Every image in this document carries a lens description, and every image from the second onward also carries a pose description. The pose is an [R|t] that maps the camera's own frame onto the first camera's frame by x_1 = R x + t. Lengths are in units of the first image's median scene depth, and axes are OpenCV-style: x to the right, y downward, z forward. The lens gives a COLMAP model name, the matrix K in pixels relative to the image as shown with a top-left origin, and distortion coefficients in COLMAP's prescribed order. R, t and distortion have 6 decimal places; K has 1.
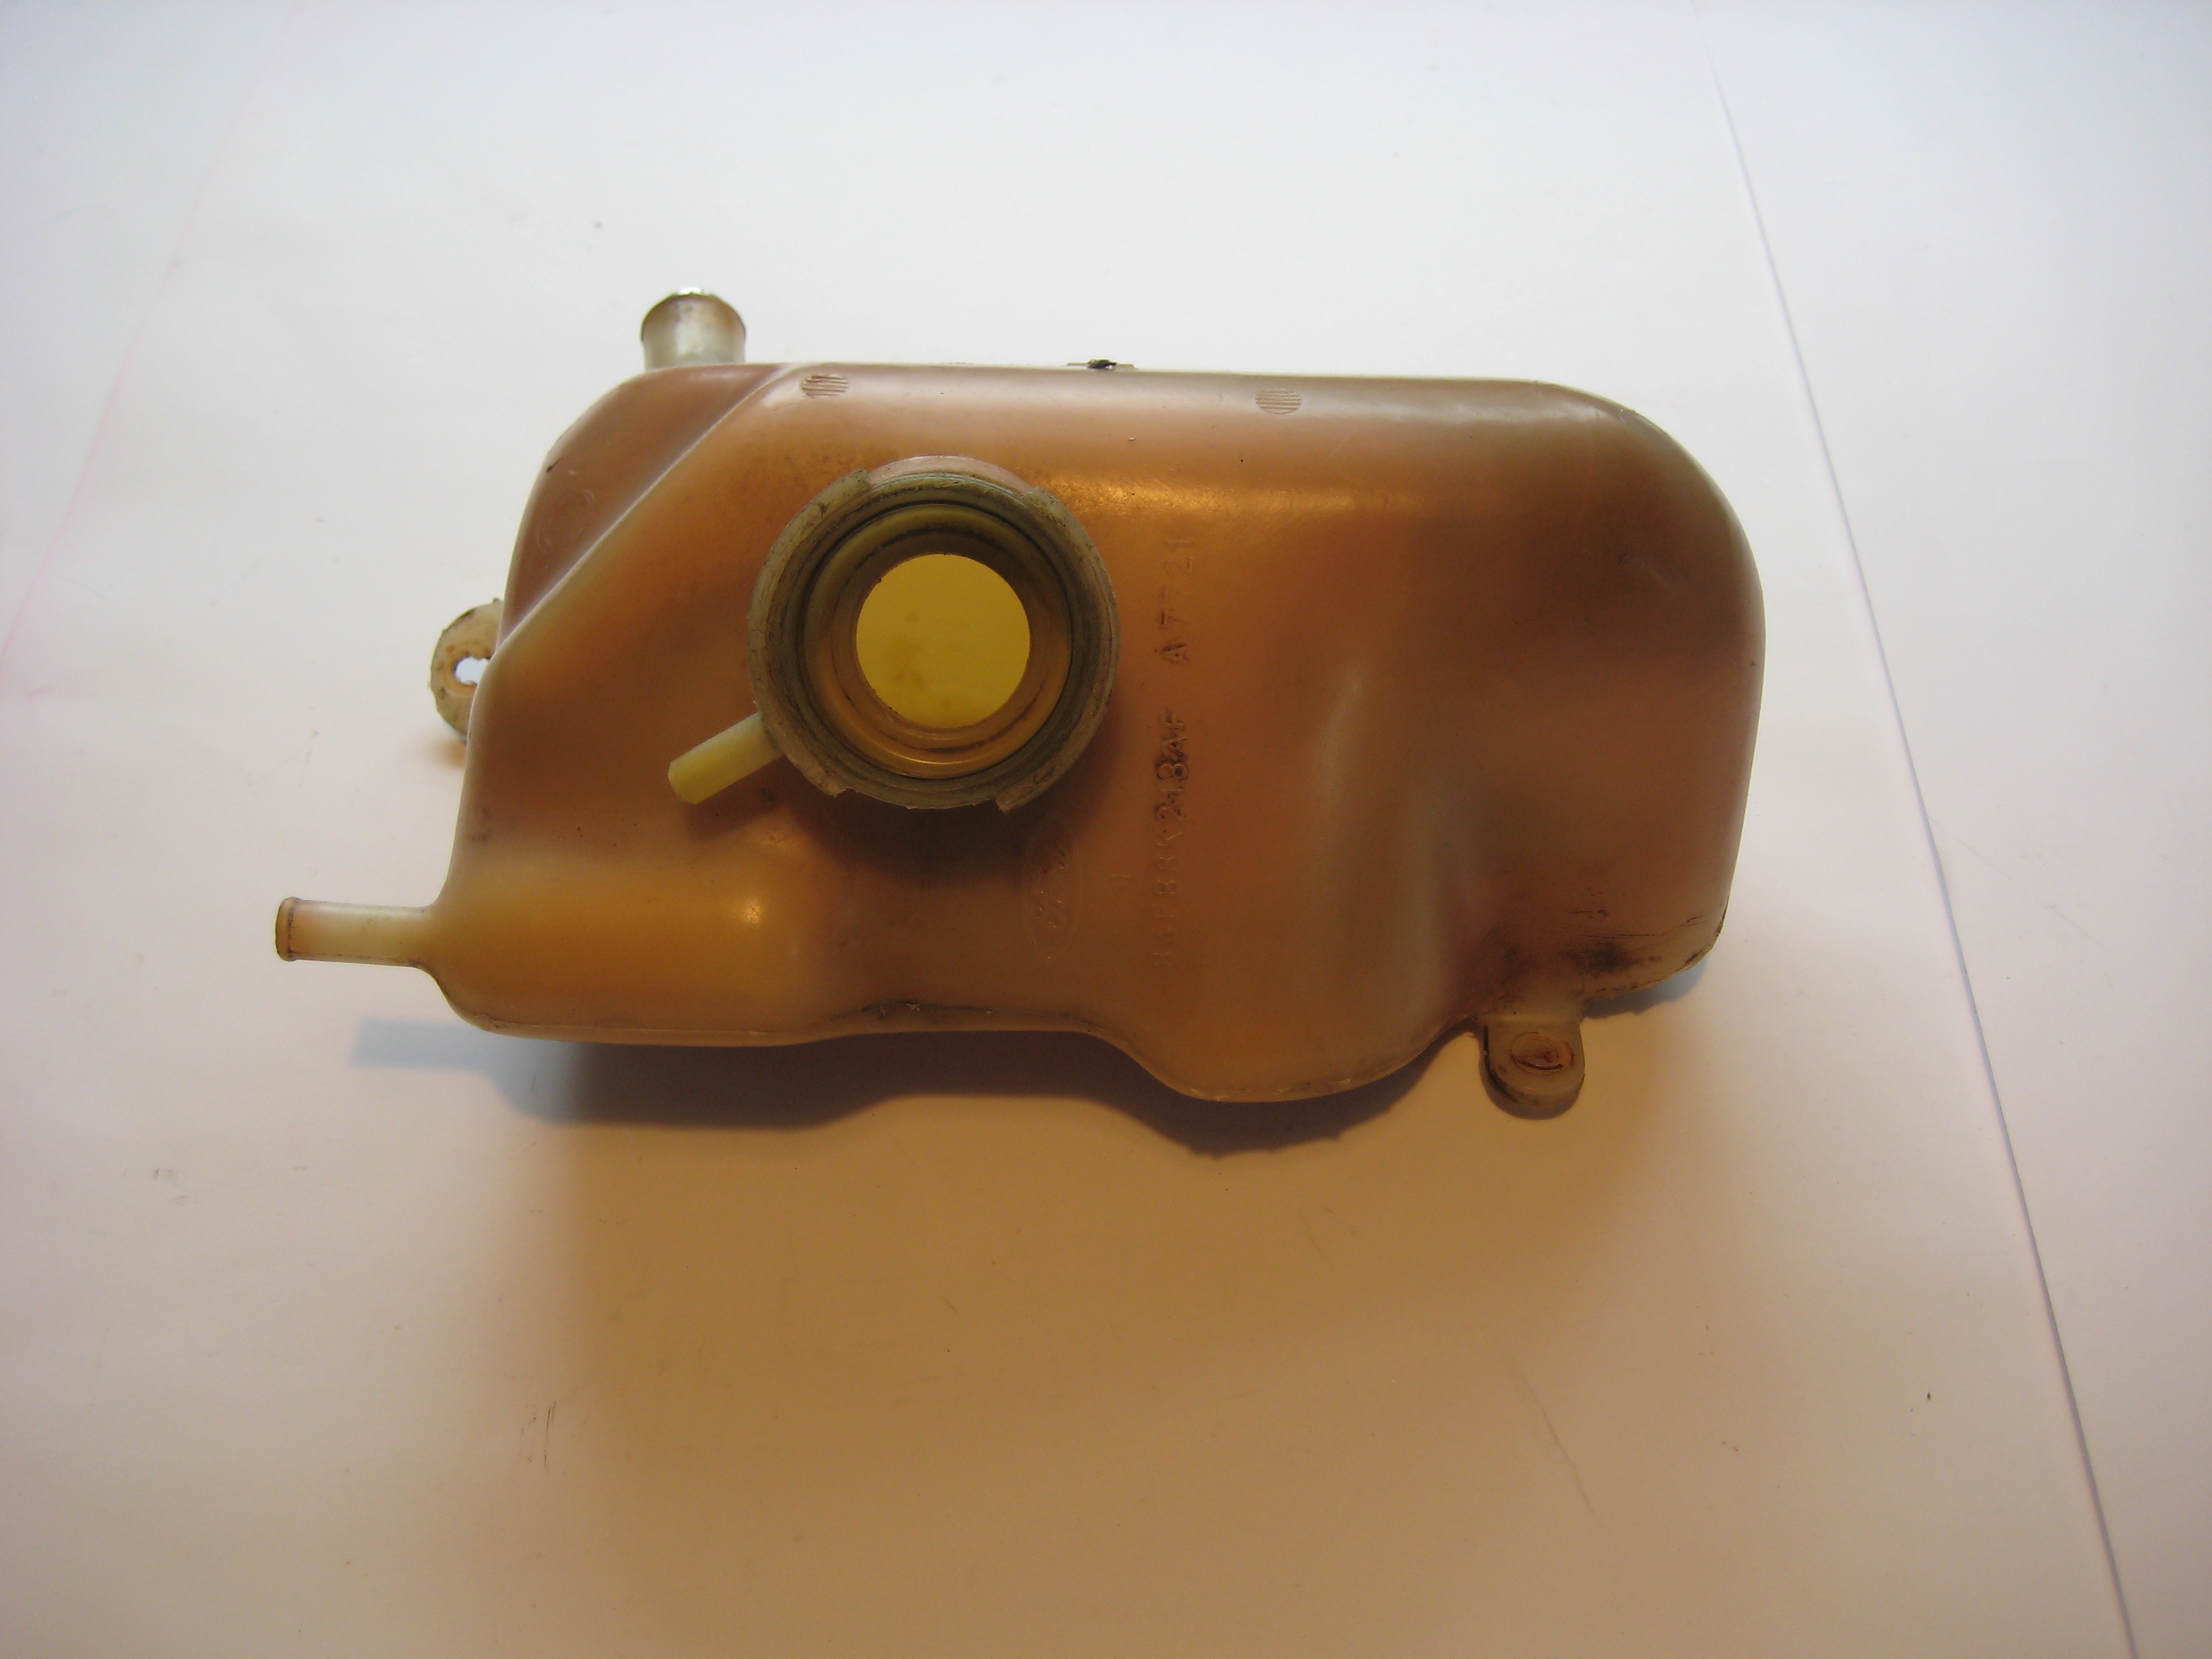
lens RADIAL K [[2415.3, 0, 1106.0], [0, 2415.3, 829.5], [0, 0, 1]] dist [-0.190195, 0.000673]
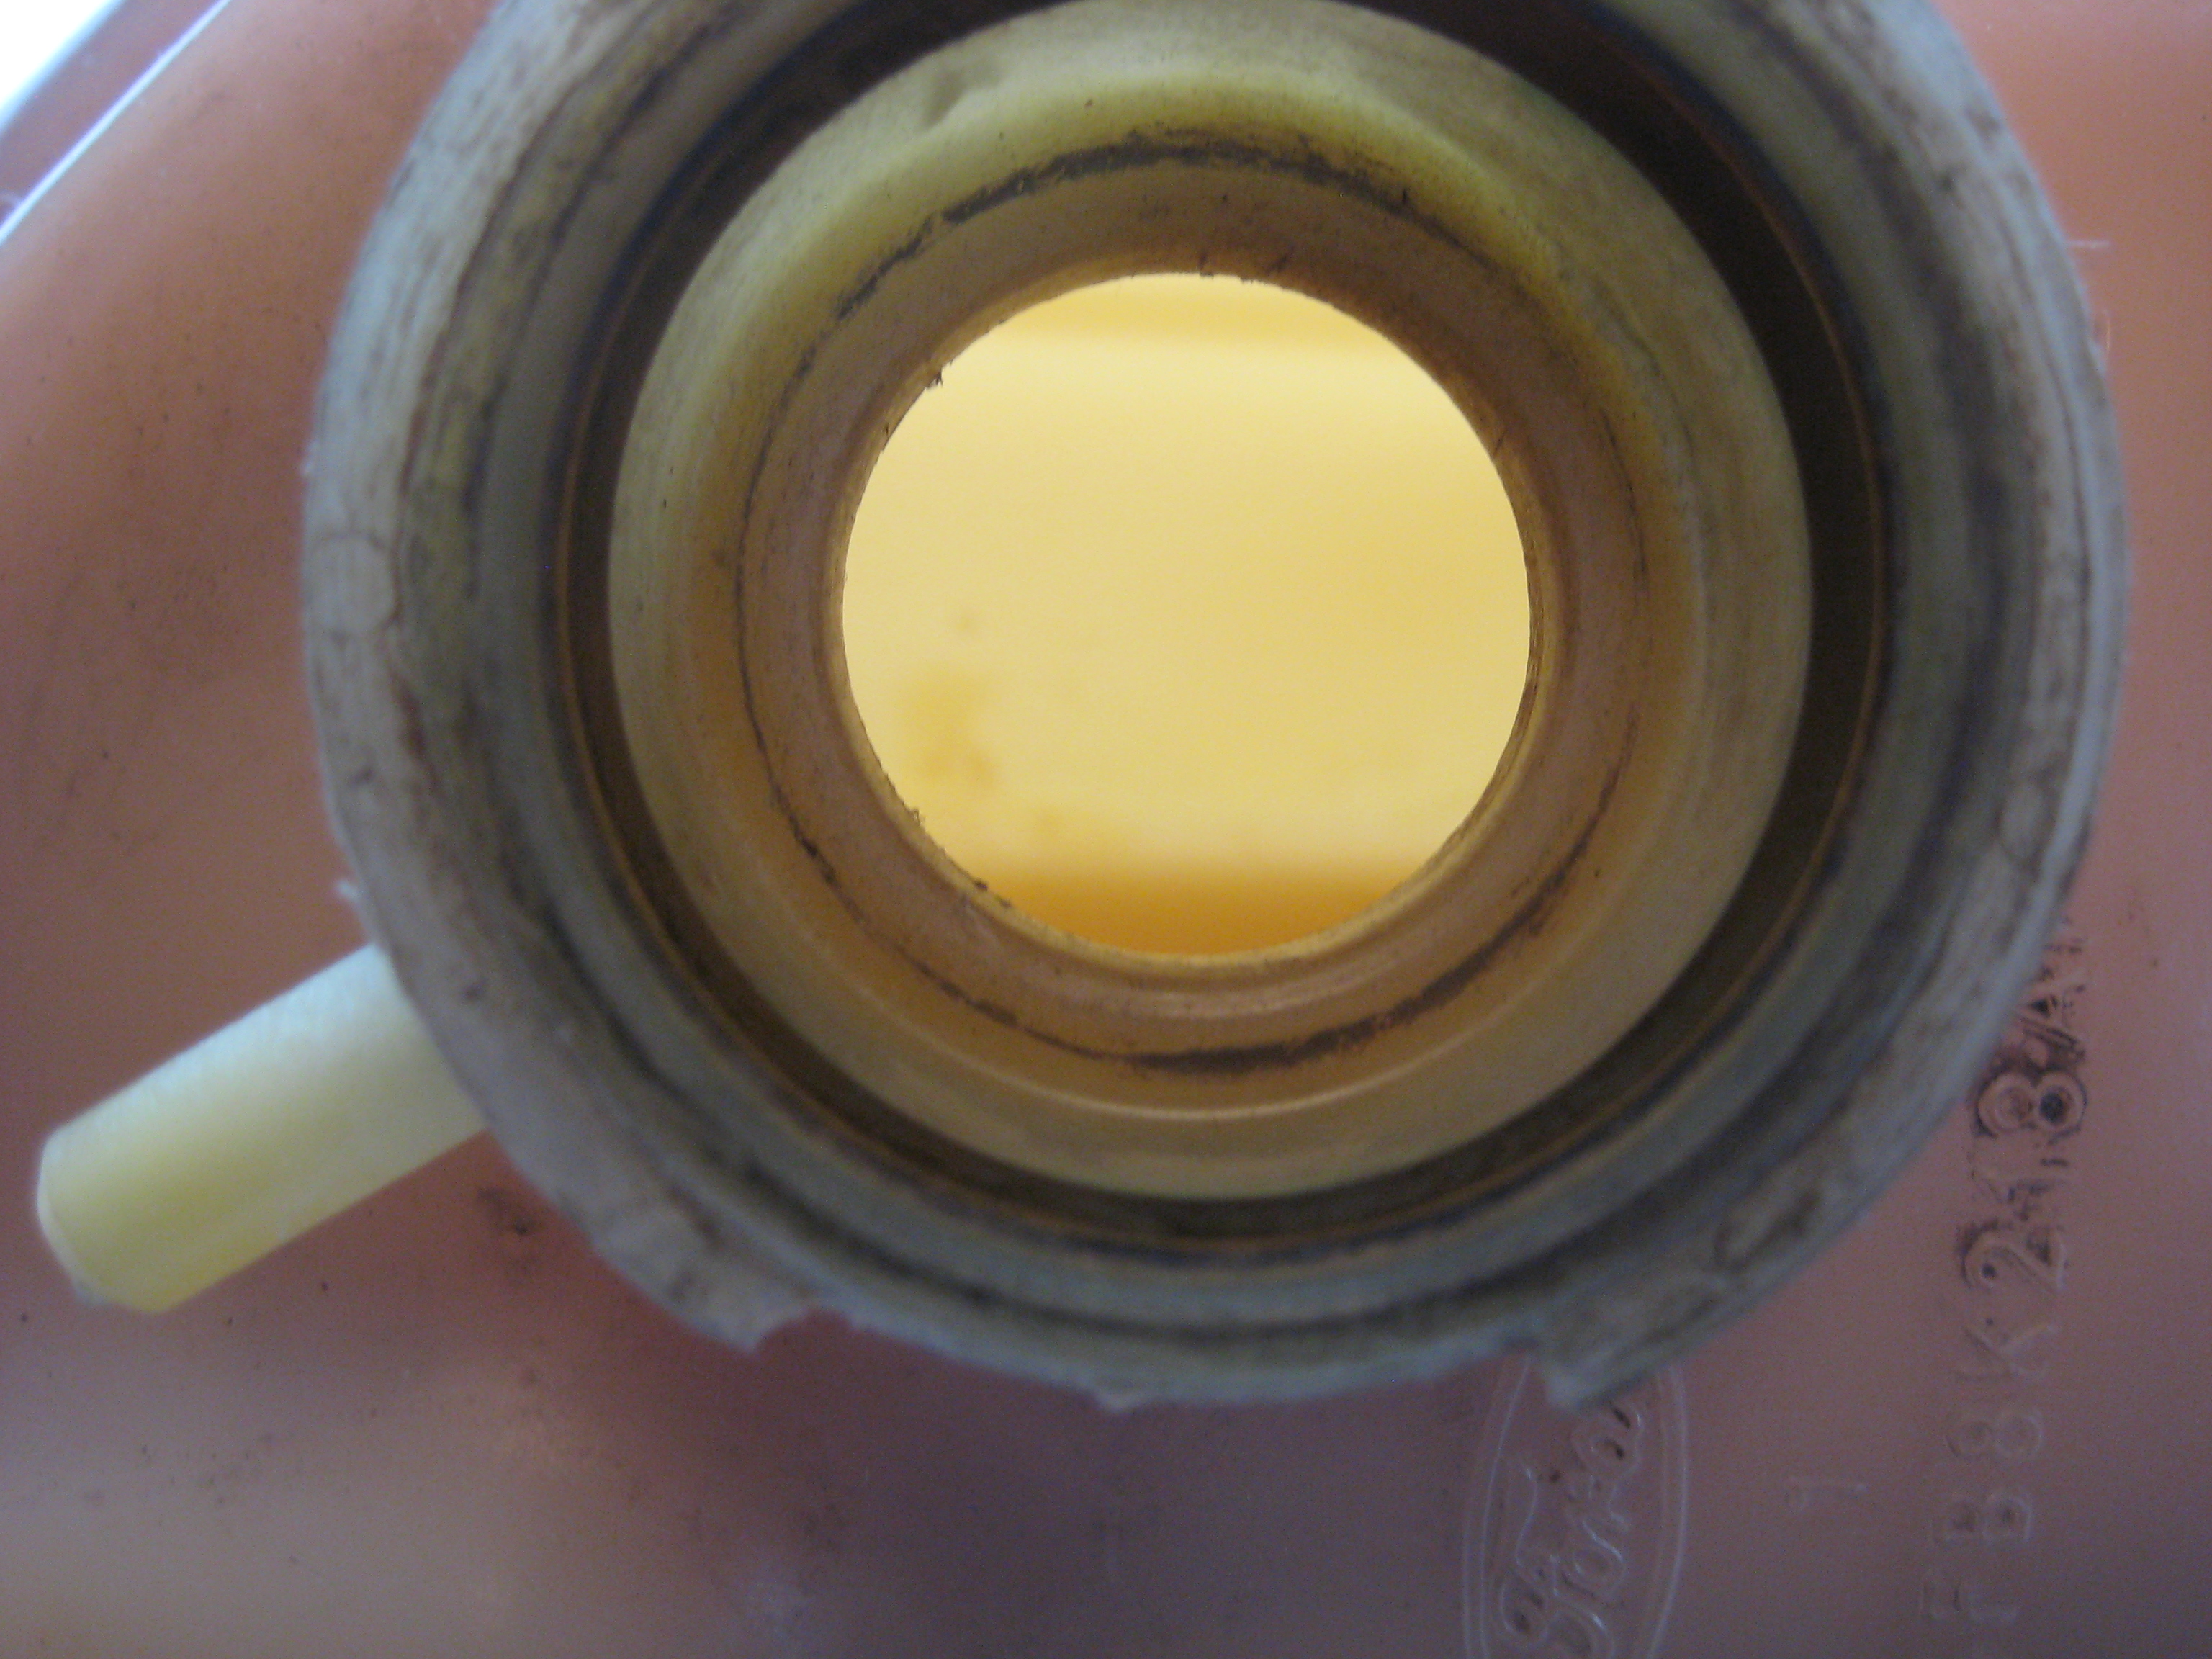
lens RADIAL K [[2415.3, 0, 1106.0], [0, 2415.3, 829.5], [0, 0, 1]] dist [-0.190195, 0.000673]
pose [[0.999923, -0.008462, 0.009091, -0.082974], [0.008771, 0.999366, -0.034493, -0.049999], [-0.008793, 0.034570, 0.999364, 0.790776]]
